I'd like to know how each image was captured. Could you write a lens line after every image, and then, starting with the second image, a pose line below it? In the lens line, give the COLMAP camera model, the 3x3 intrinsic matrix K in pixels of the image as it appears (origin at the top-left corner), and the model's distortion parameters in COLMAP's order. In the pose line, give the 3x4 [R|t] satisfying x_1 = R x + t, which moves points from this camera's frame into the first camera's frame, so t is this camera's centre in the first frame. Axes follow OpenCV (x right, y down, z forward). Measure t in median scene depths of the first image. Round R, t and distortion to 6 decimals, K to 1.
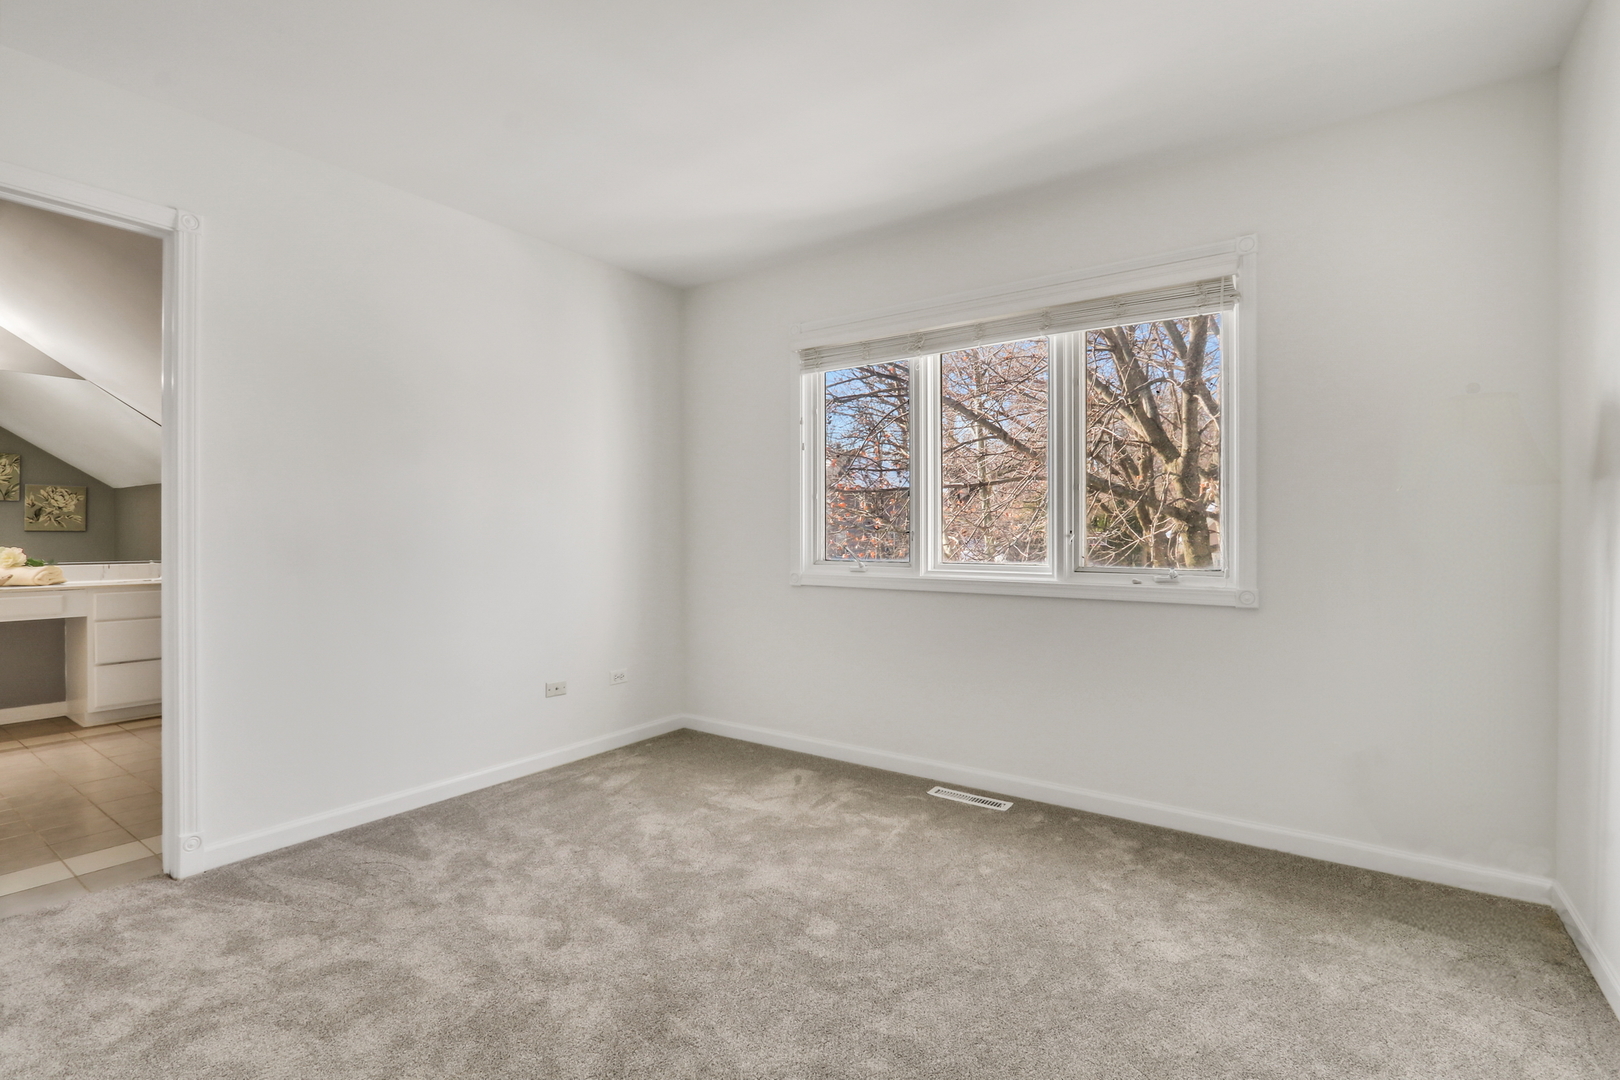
lens RADIAL K [[756.8, 0, 804.9], [0, 756.8, 542.7], [0, 0, 1]] dist [-0.021824, 0.004370]
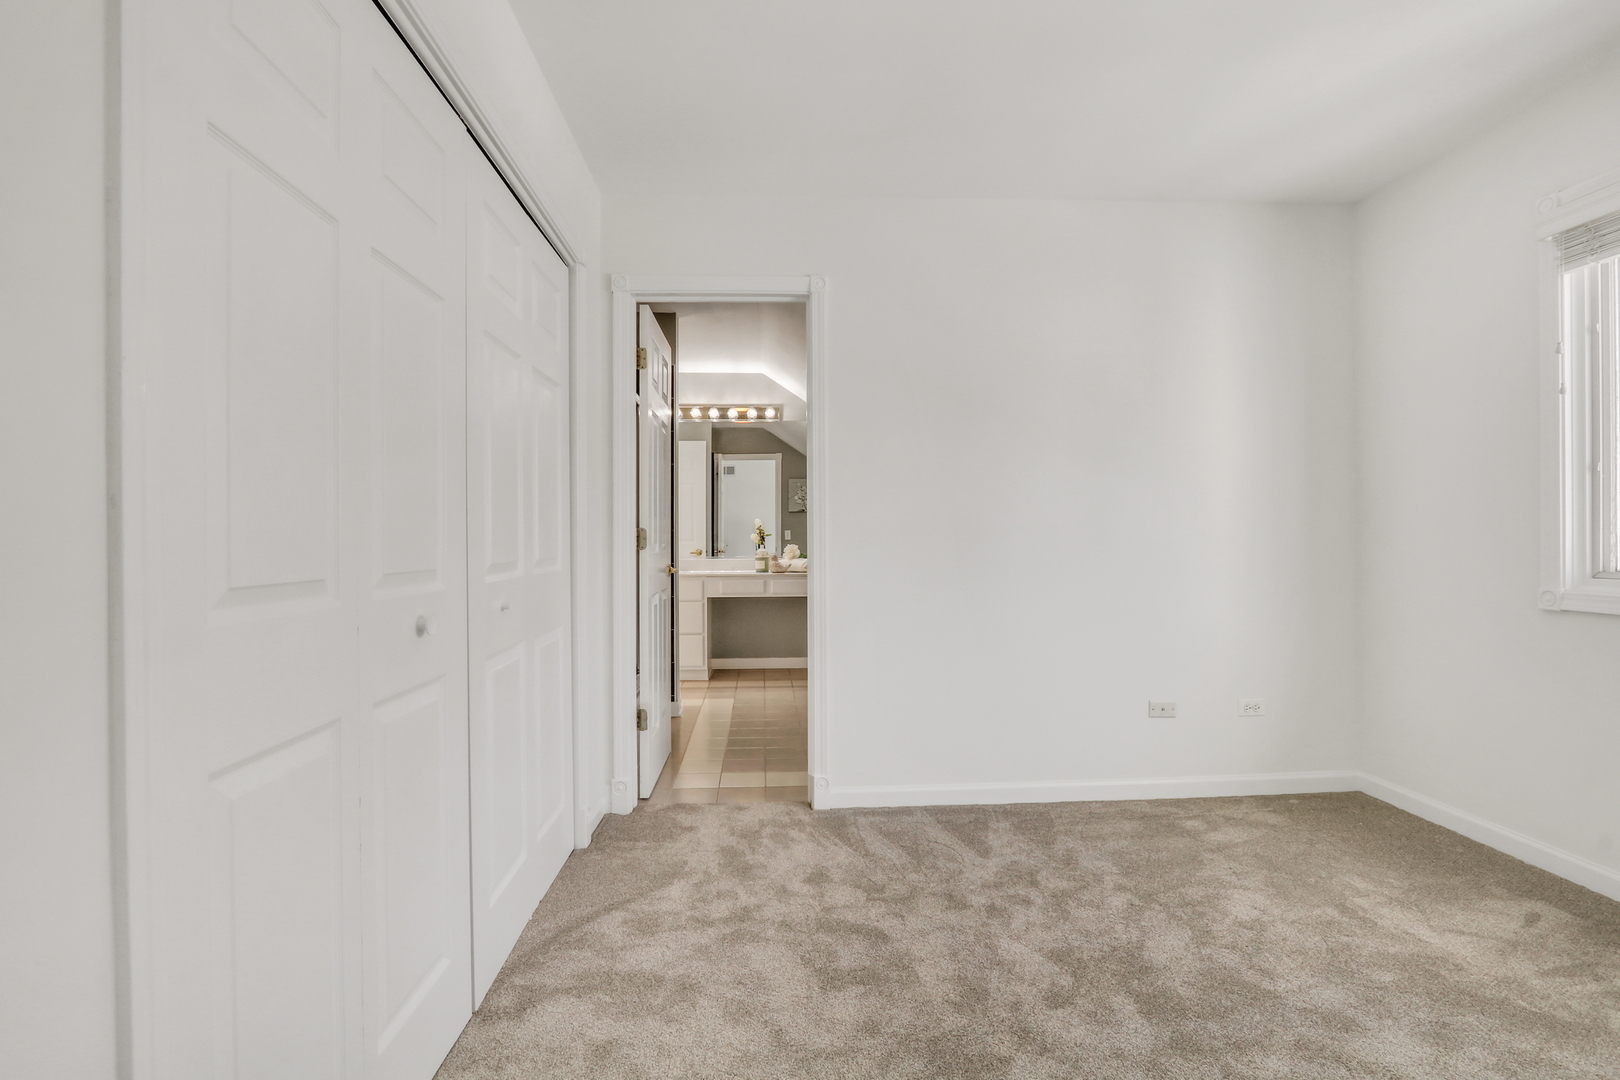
lens RADIAL K [[756.8, 0, 804.9], [0, 756.8, 542.7], [0, 0, 1]] dist [-0.021824, 0.004370]
pose [[0.612447, 0.002078, -0.790509, 0.142502], [-0.001444, 0.999998, 0.001510, 0.000120], [0.790510, 0.000216, 0.612449, 0.190442]]
